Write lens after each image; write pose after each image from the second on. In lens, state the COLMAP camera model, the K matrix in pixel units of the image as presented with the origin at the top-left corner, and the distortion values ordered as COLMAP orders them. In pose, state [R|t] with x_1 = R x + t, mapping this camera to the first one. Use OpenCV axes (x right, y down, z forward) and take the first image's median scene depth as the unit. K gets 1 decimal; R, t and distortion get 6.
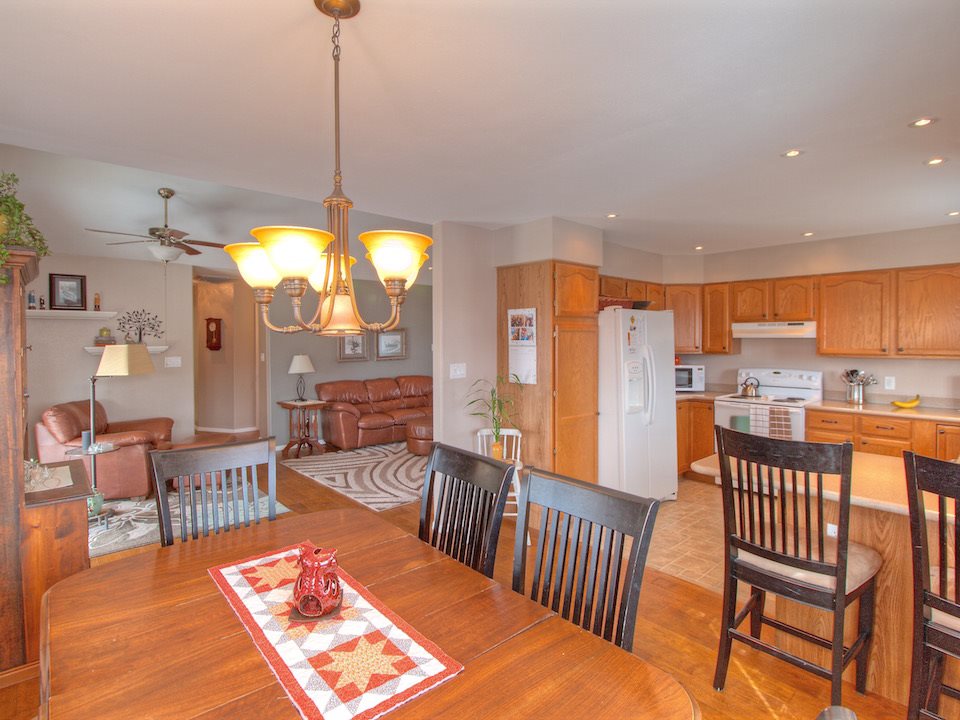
lens RADIAL K [[496.5, 0, 487.8], [0, 496.5, 339.6], [0, 0, 1]] dist [-0.004293, -0.001248]
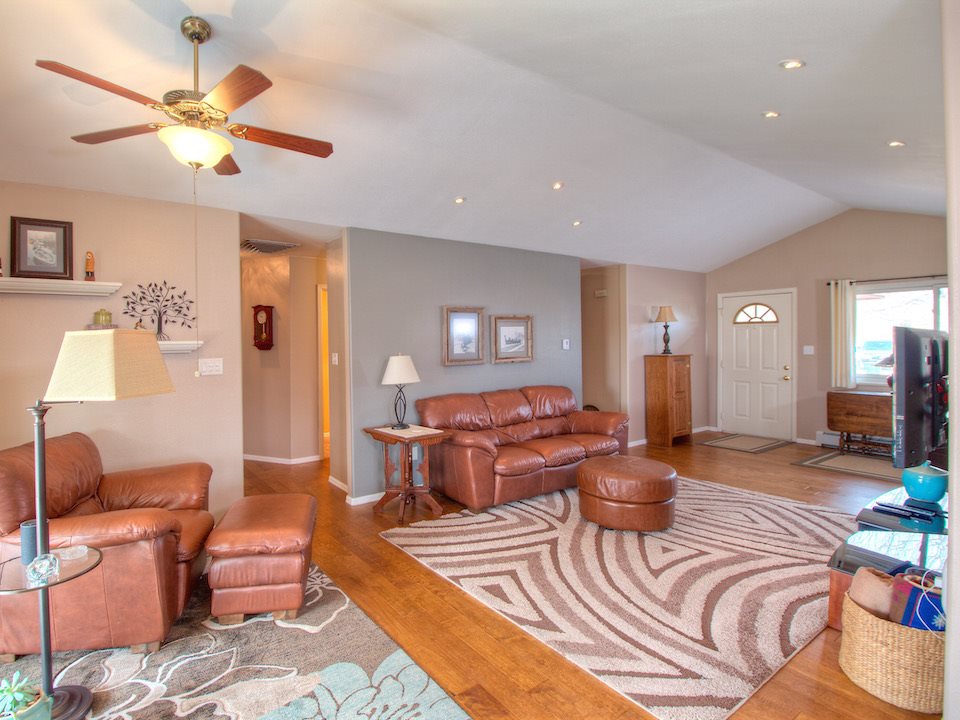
lens RADIAL K [[516.4, 0, 464.6], [0, 516.4, 338.6], [0, 0, 1]] dist [-0.010097, -0.000695]
pose [[0.993930, -0.006541, -0.109817, -0.298949], [0.006162, 0.999974, -0.003791, 0.017278], [0.109839, 0.003091, 0.993945, 0.474590]]
